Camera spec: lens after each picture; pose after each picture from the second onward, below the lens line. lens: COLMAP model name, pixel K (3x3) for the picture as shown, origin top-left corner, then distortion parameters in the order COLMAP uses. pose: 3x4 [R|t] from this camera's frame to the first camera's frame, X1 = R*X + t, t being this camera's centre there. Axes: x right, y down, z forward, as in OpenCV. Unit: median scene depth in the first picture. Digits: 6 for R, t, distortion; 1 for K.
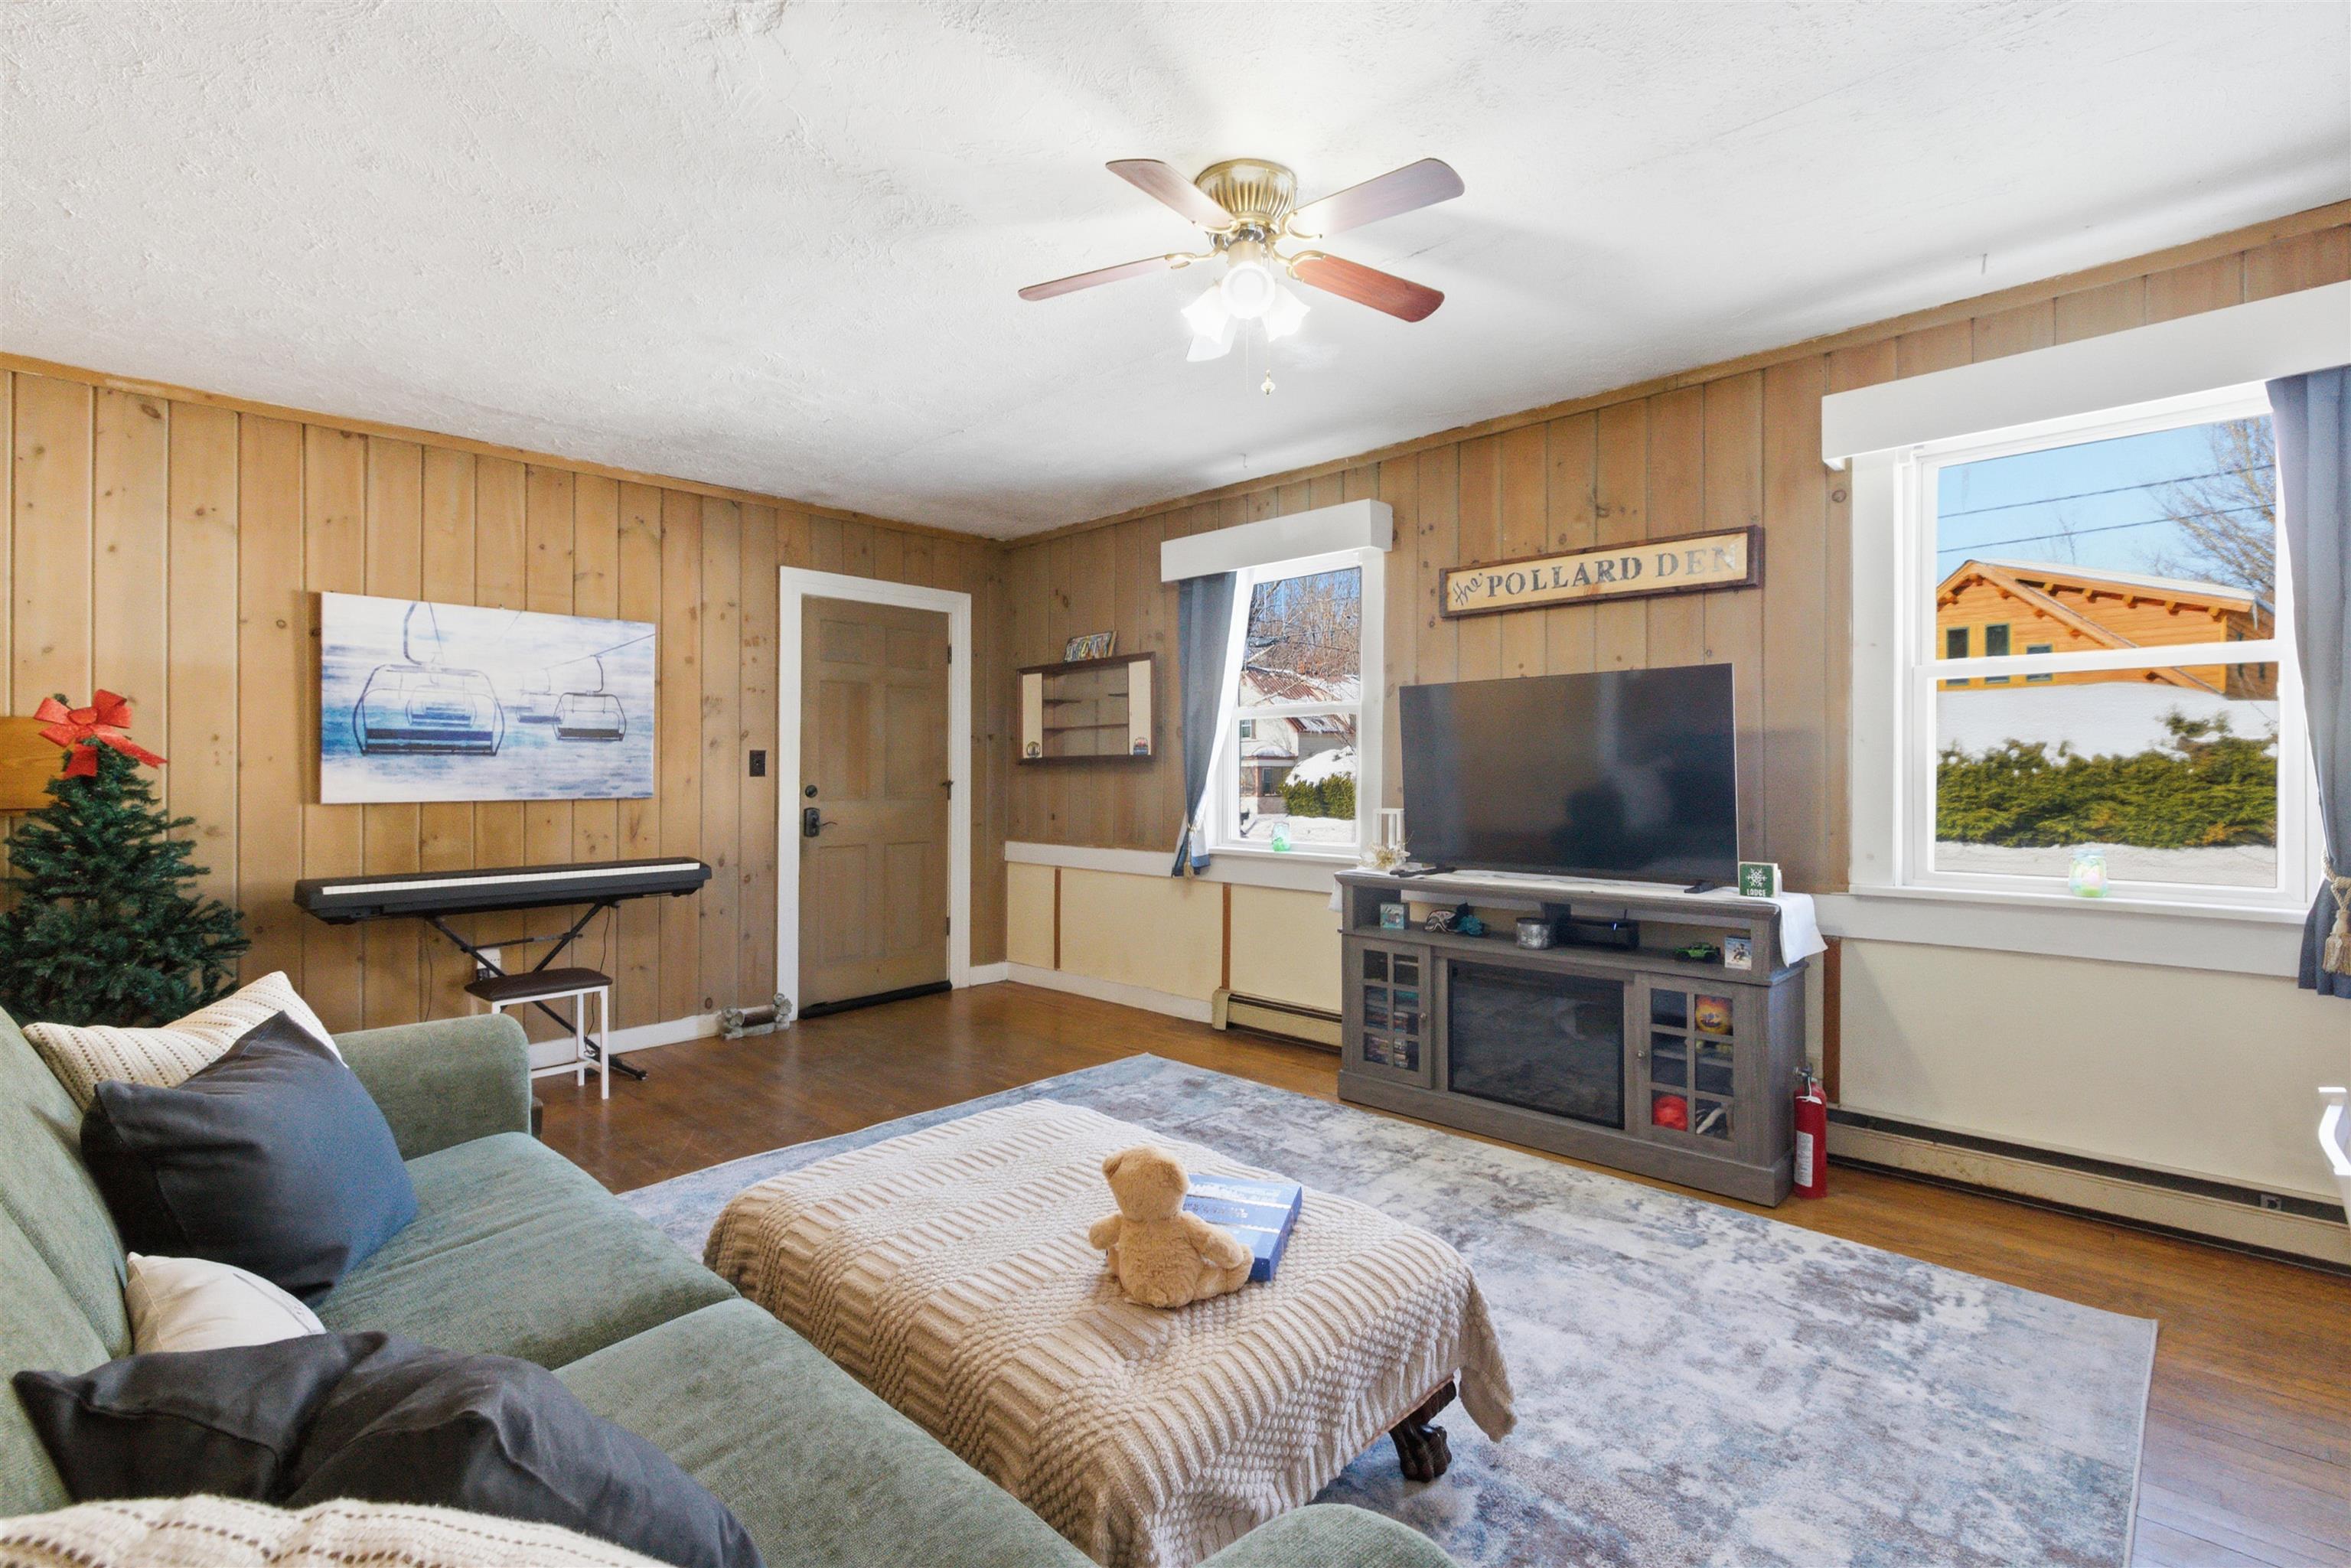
lens RADIAL K [[1078.5, 0, 1171.5], [0, 1078.5, 773.2], [0, 0, 1]] dist [0.004352, 0.000239]
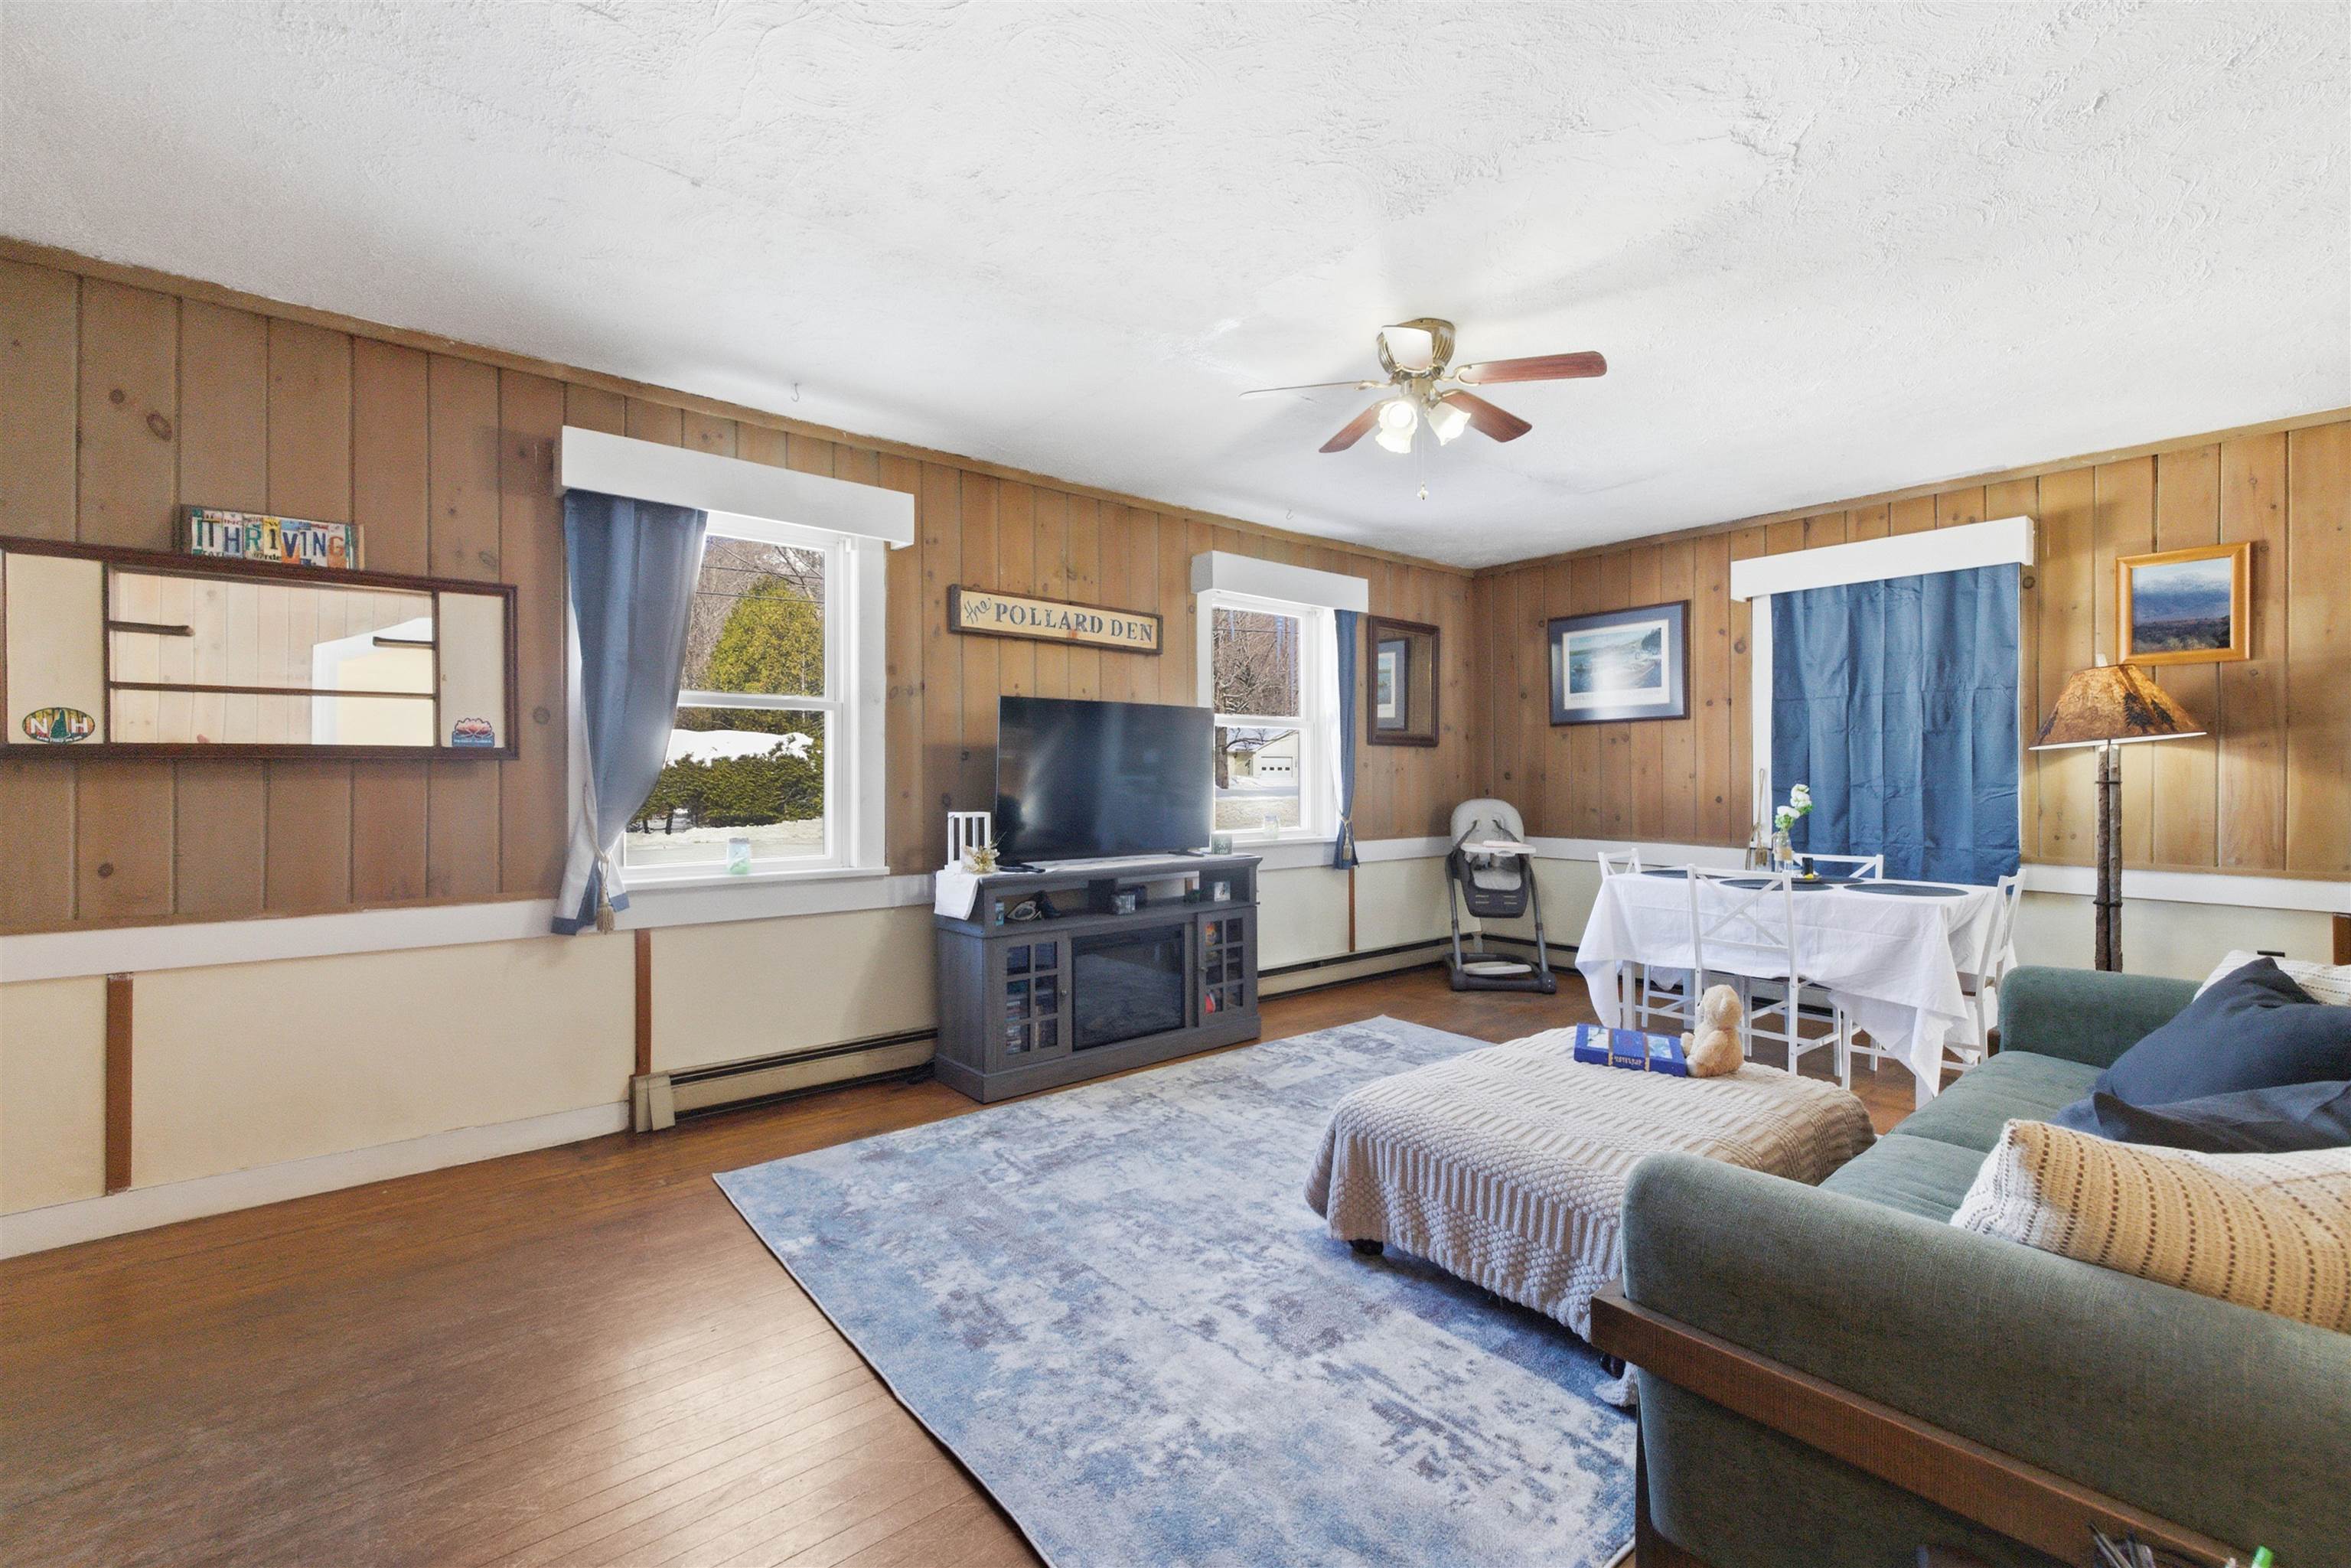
lens RADIAL K [[985.5, 0, 1172.1], [0, 985.5, 782.8], [0, 0, 1]] dist [0.000928, -0.000198]
pose [[0.101200, -0.002224, 0.994864, -0.763082], [0.002025, 0.999996, 0.002029, 0.003674], [-0.994864, 0.001809, 0.101204, 0.767334]]
